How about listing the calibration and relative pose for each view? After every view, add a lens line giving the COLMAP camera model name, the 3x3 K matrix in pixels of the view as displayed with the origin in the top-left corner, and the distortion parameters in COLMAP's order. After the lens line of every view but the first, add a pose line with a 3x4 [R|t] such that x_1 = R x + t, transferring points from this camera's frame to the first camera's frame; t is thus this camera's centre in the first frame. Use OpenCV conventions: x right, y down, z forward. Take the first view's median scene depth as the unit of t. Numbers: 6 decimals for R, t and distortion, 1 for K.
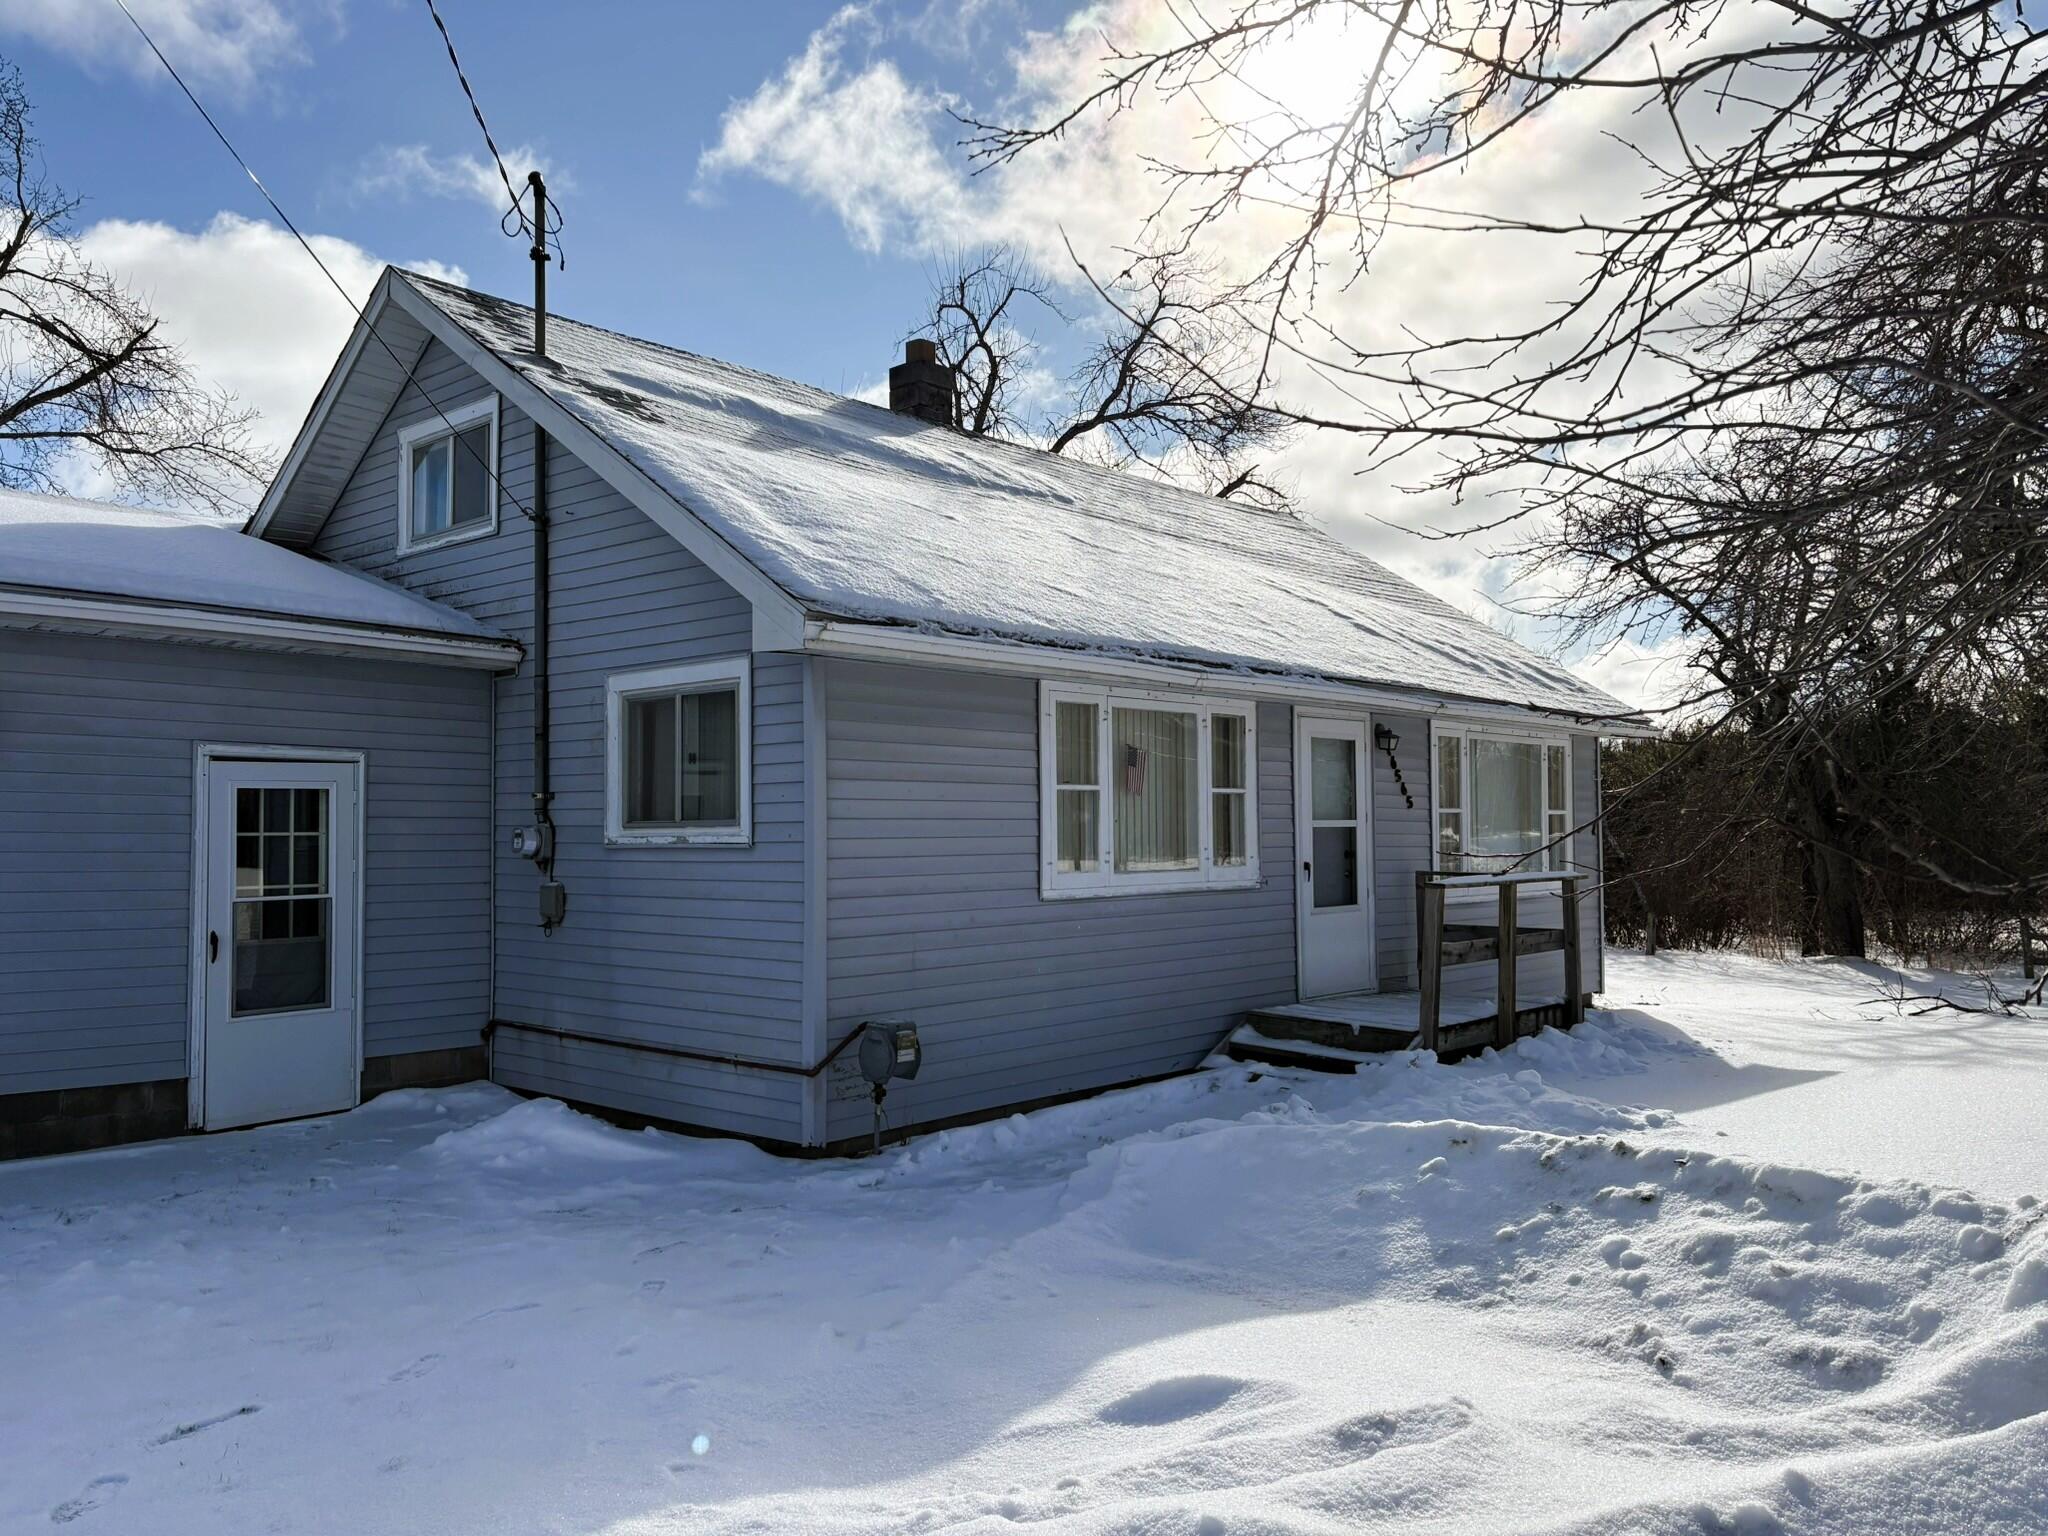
lens RADIAL K [[1524.3, 0, 1027.5], [0, 1524.3, 774.3], [0, 0, 1]] dist [-0.004360, -0.002392]
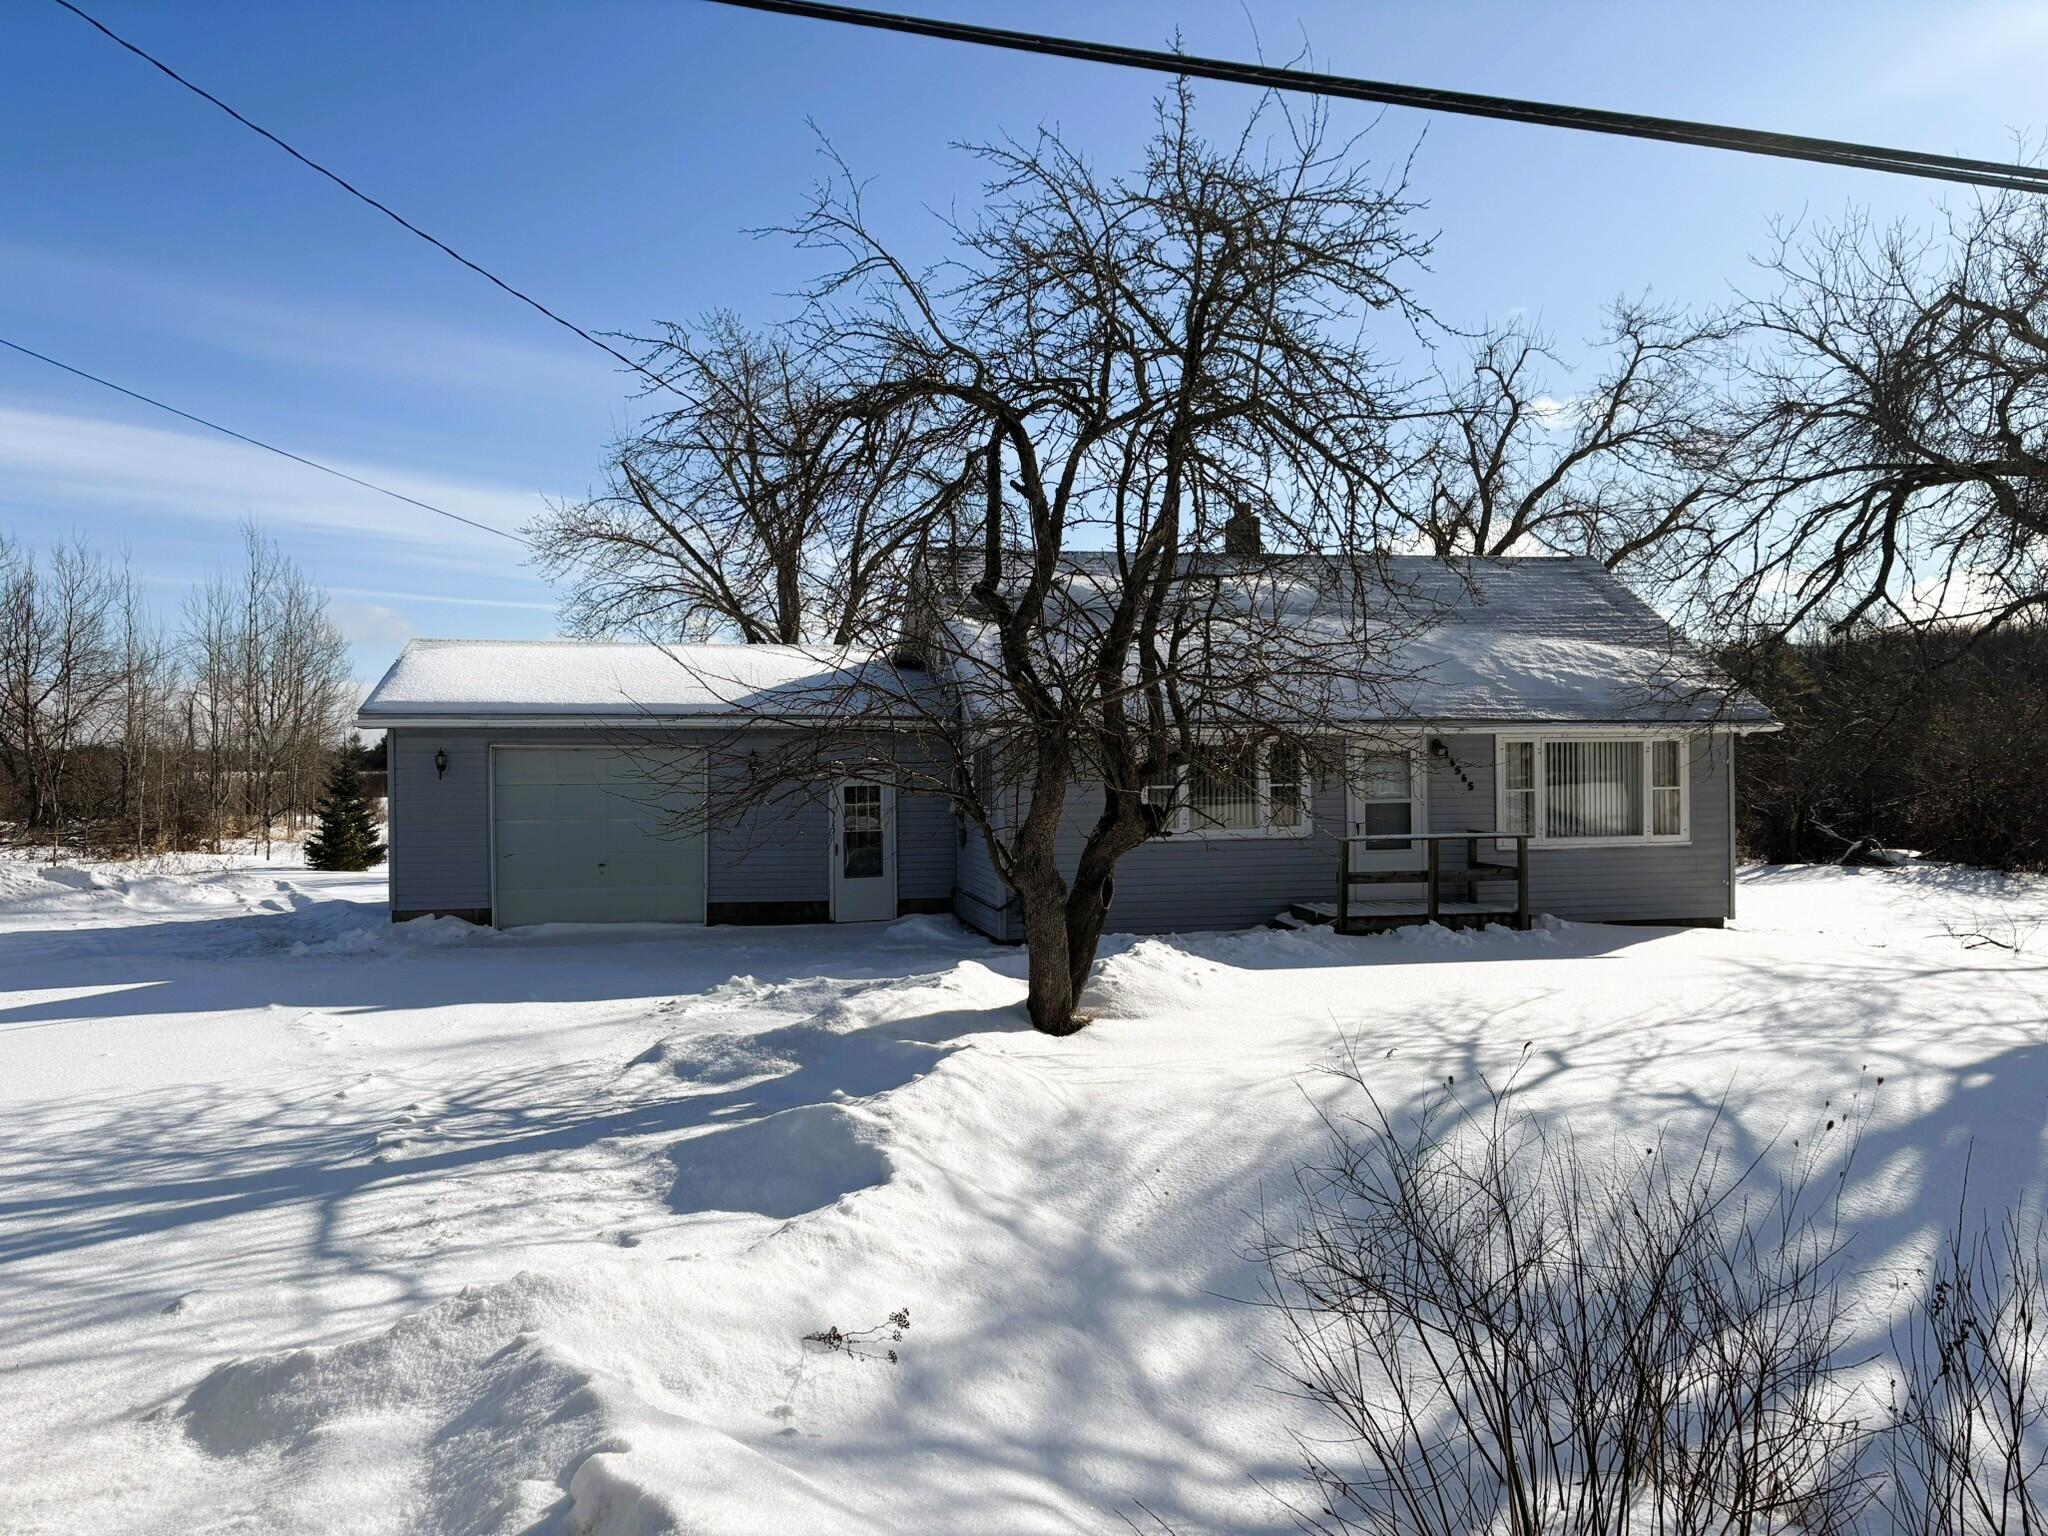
lens RADIAL K [[1524.3, 0, 1021.9], [0, 1524.3, 763.7], [0, 0, 1]] dist [-0.004360, -0.002392]
pose [[0.807016, 0.003029, -0.590522, 0.845888], [0.027374, 0.998720, 0.042532, -0.089005], [0.589895, -0.050489, 0.805900, -0.588749]]
